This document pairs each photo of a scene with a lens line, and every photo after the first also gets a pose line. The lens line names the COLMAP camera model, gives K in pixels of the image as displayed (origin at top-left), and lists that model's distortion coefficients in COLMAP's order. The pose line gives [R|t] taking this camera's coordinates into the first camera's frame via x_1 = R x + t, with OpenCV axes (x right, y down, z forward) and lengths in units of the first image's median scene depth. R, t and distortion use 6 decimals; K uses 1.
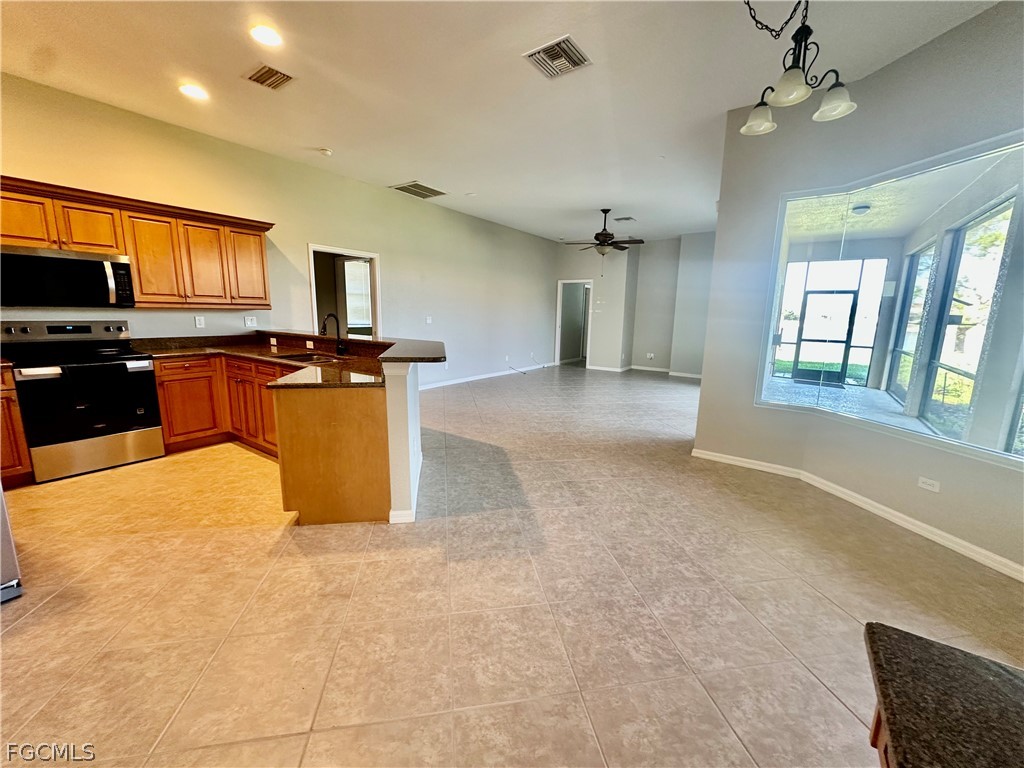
lens RADIAL K [[408.2, 0, 511.5], [0, 408.2, 383.6], [0, 0, 1]] dist [-0.004686, 0.000919]
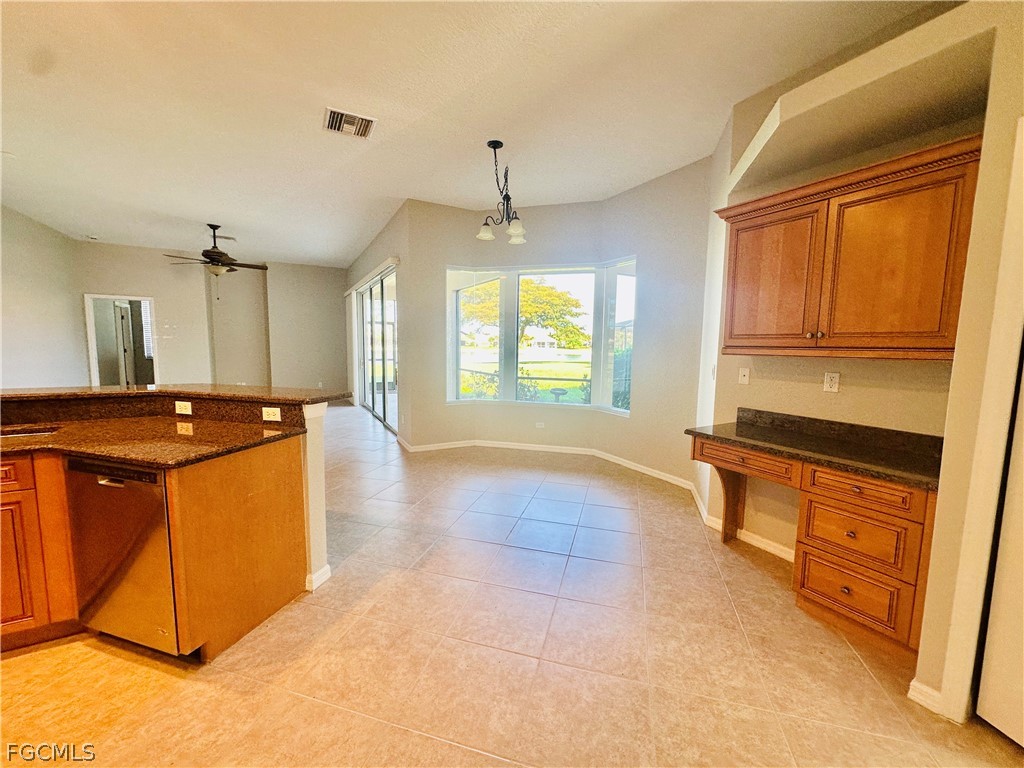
lens RADIAL K [[408.2, 0, 508.8], [0, 408.2, 386.2], [0, 0, 1]] dist [-0.004686, 0.000919]
pose [[0.436960, -0.108118, 0.892959, -0.552855], [0.151028, 0.987475, 0.045658, -0.041410], [-0.886711, 0.114911, 0.447816, 0.126102]]
